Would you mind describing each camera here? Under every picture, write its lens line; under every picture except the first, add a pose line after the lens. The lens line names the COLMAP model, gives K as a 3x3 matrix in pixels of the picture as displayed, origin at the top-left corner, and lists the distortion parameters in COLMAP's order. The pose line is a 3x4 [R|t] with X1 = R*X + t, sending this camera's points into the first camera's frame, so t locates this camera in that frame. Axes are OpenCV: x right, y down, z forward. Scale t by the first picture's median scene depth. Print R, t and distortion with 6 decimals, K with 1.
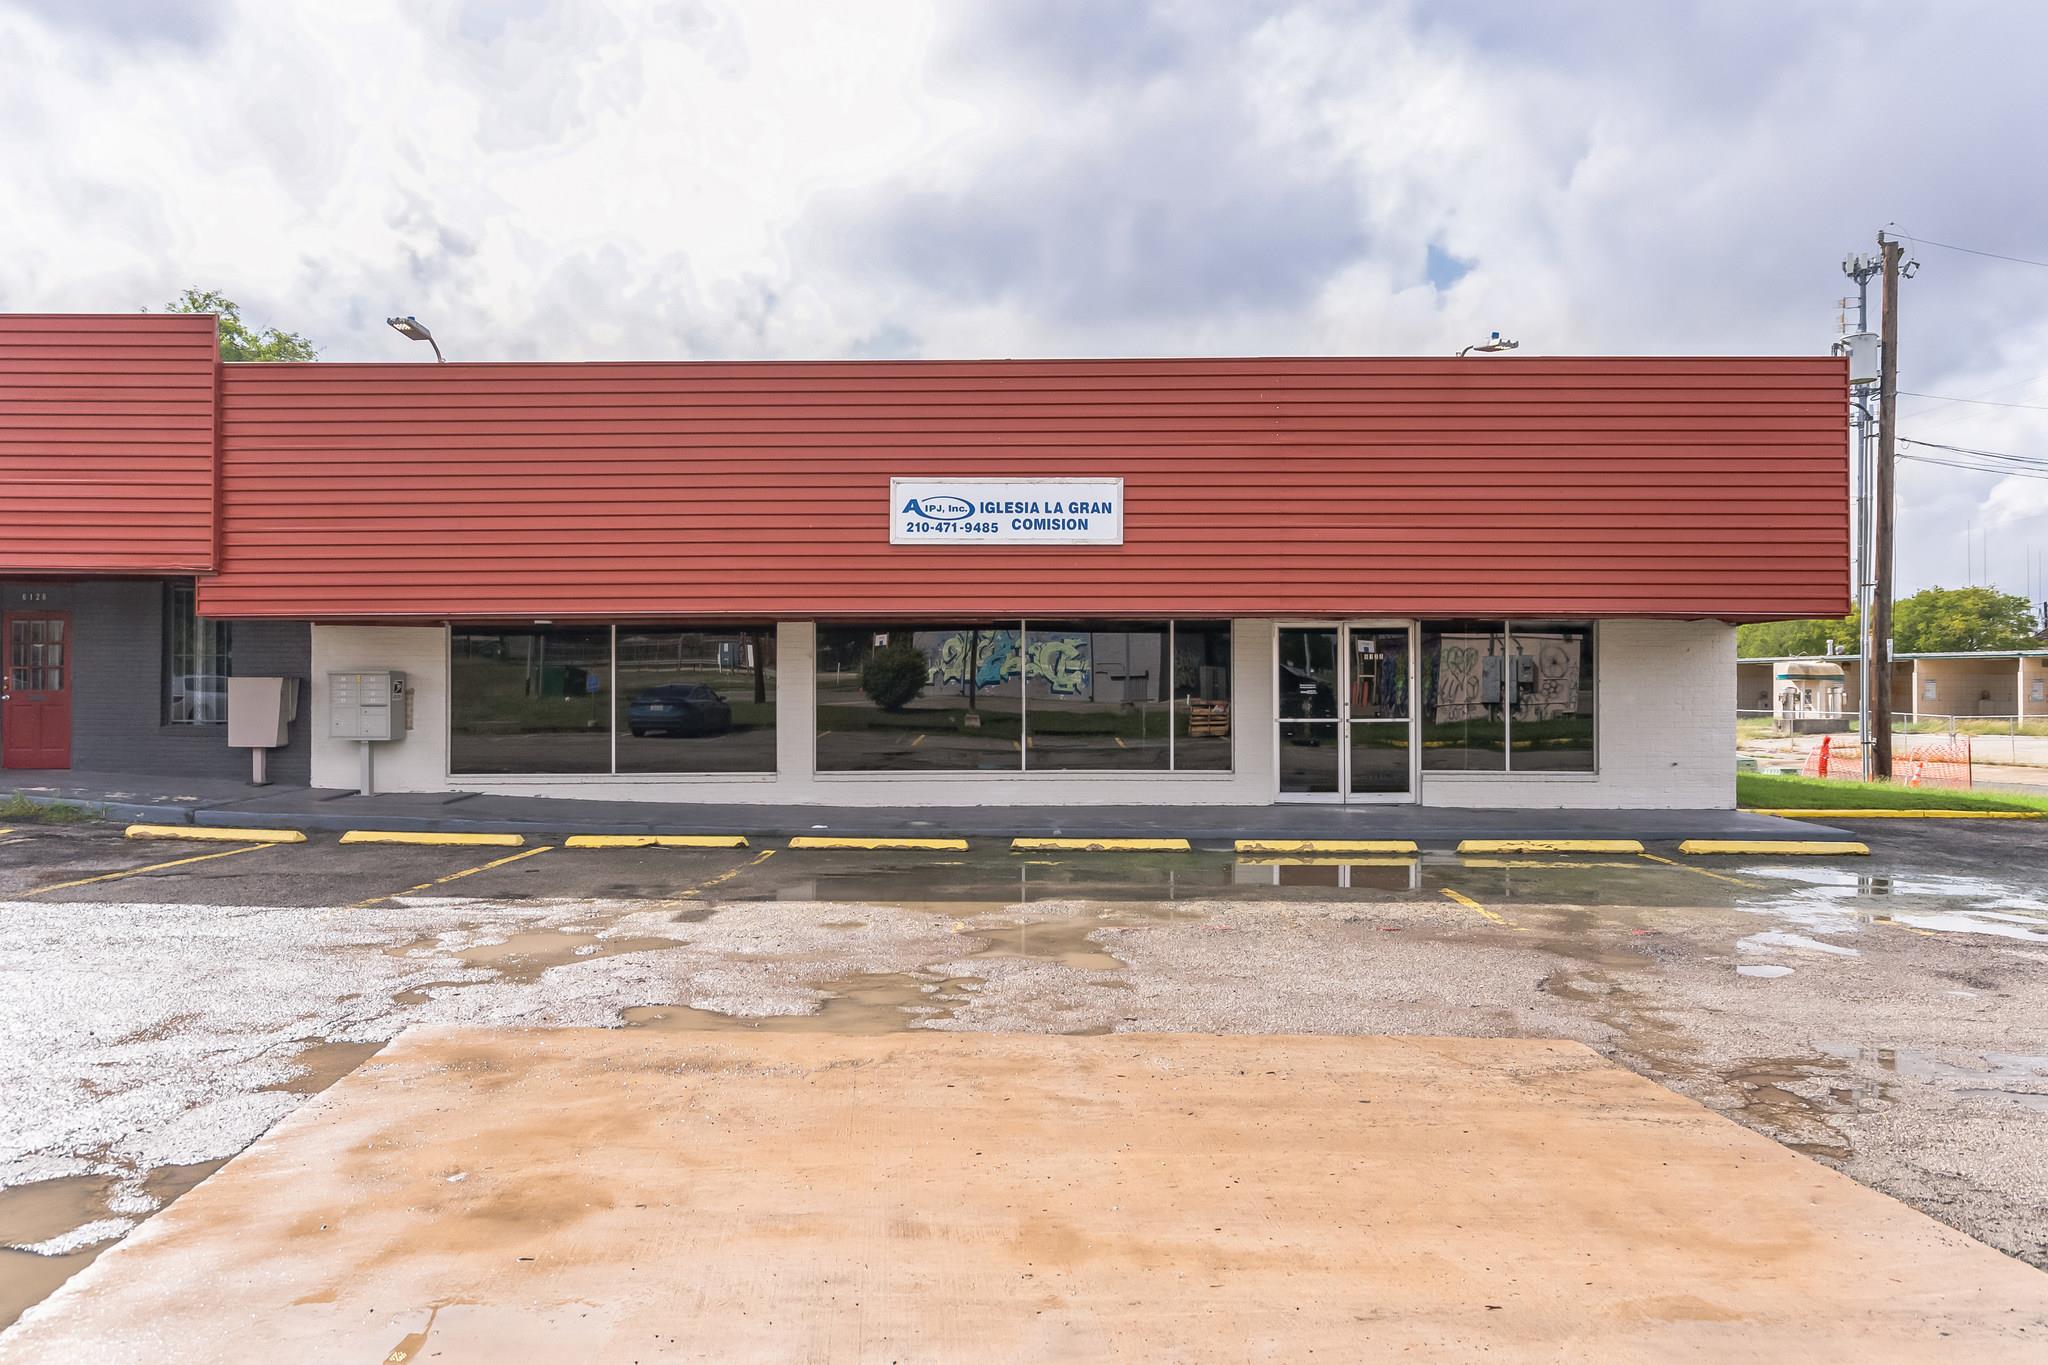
lens RADIAL K [[1316.5, 0, 1024.0], [0, 1316.5, 682.5], [0, 0, 1]] dist [0.002753, 0.000343]
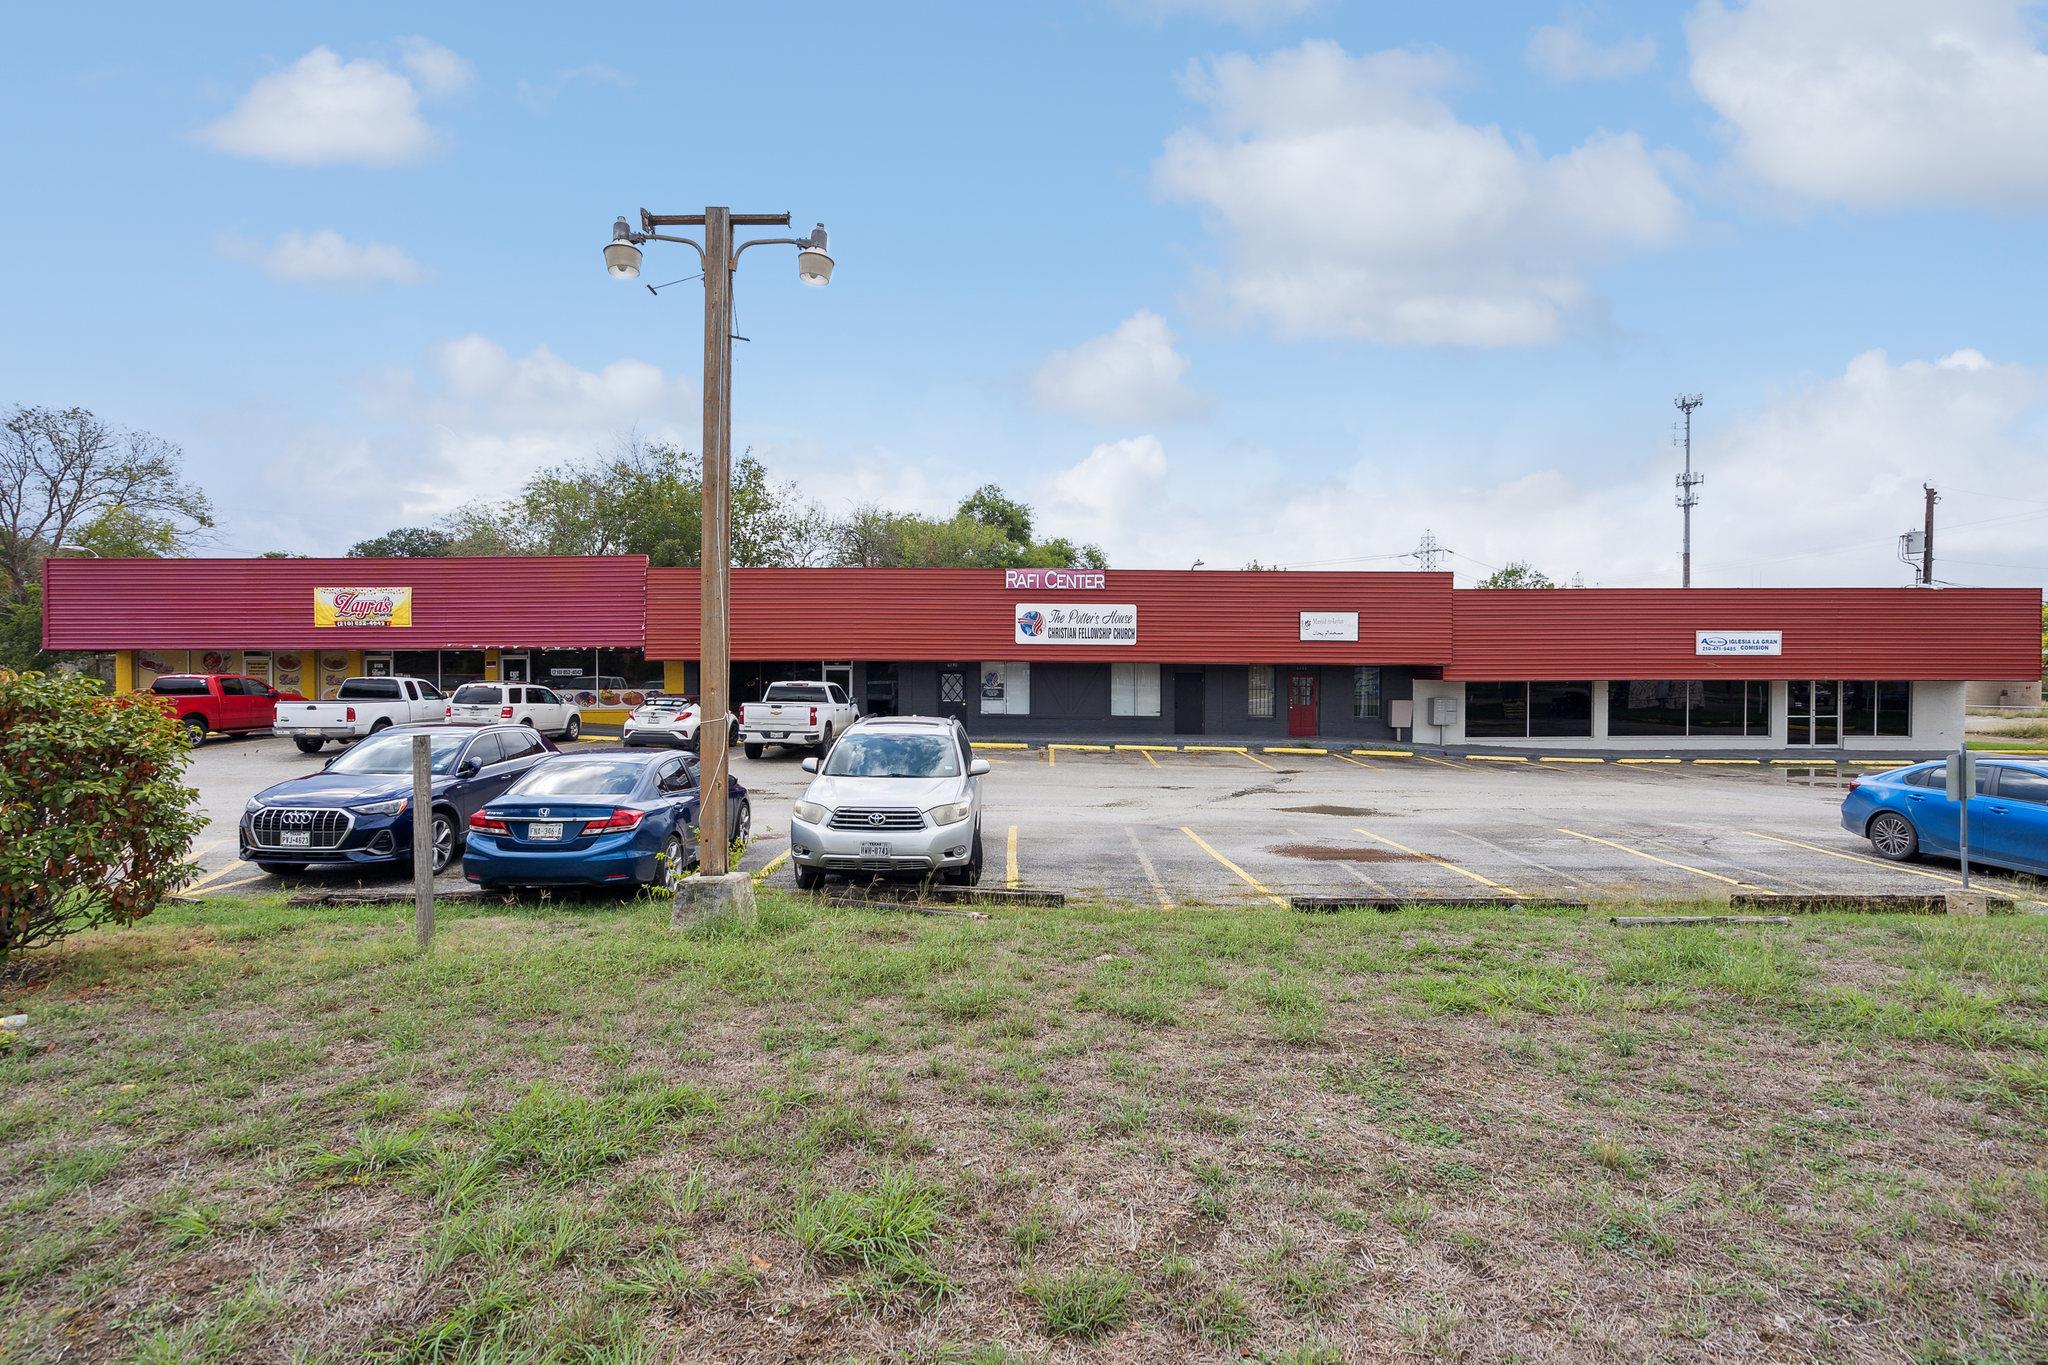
lens RADIAL K [[936.5, 0, 1024.0], [0, 936.5, 682.5], [0, 0, 1]] dist [-0.015457, 0.000044]
pose [[0.999984, 0.000053, -0.005742, -1.302967], [0.000025, 0.999908, 0.013560, -0.063082], [0.005742, -0.013560, 0.999892, -0.836124]]
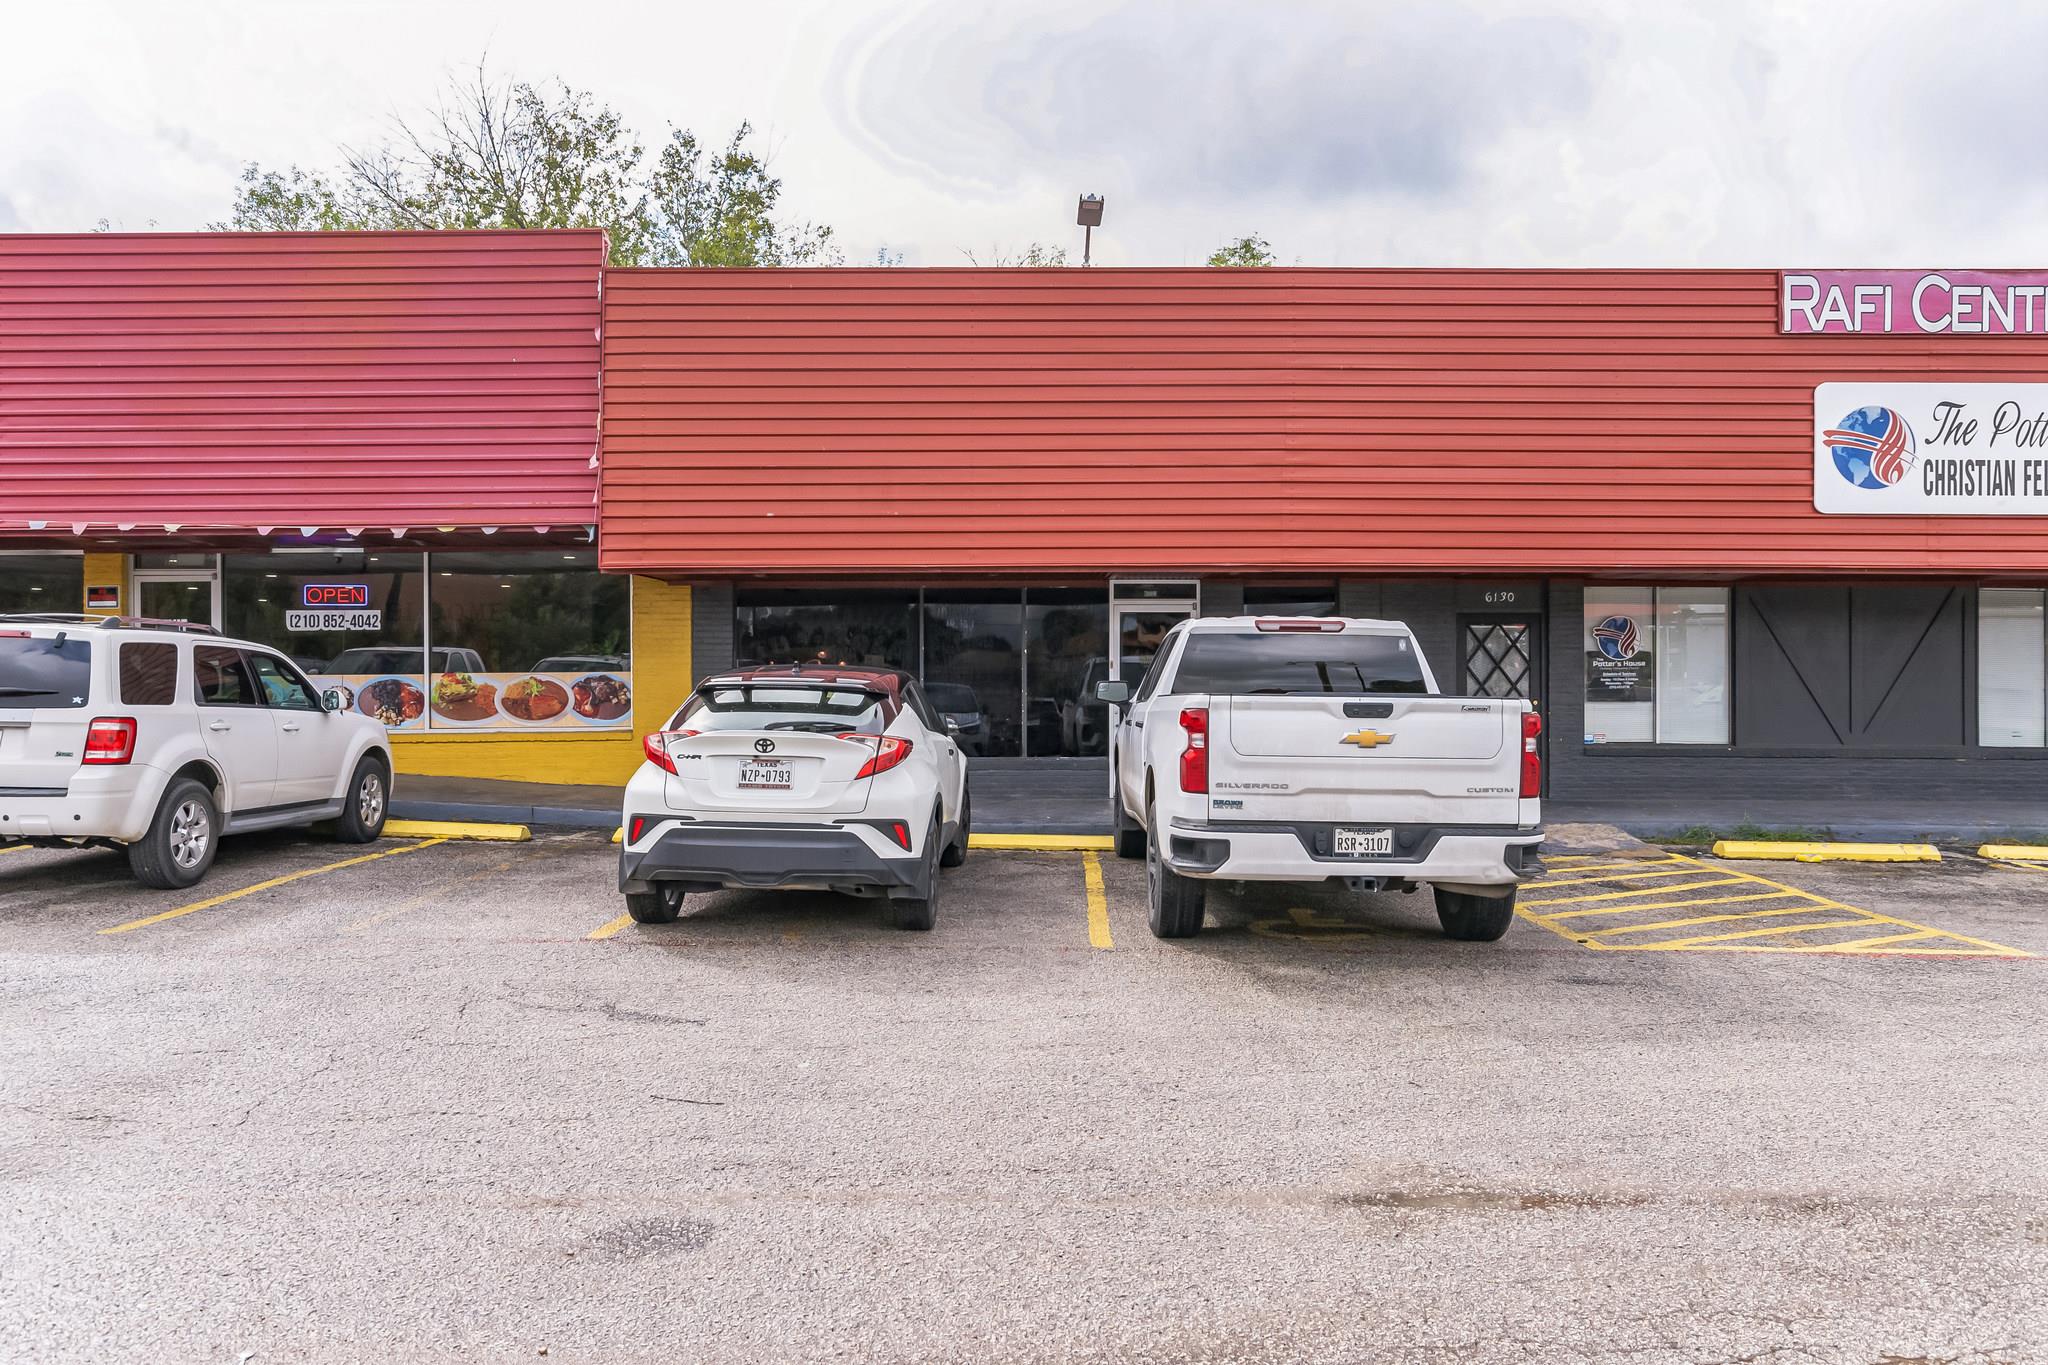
lens RADIAL K [[1471.5, 0, 1024.0], [0, 1471.5, 682.5], [0, 0, 1]] dist [0.001994, 0.000378]
pose [[0.999986, -0.002461, -0.004787, -1.763878], [0.002484, 0.999986, 0.004764, -0.021441], [0.004776, -0.004776, 0.999977, 0.045634]]
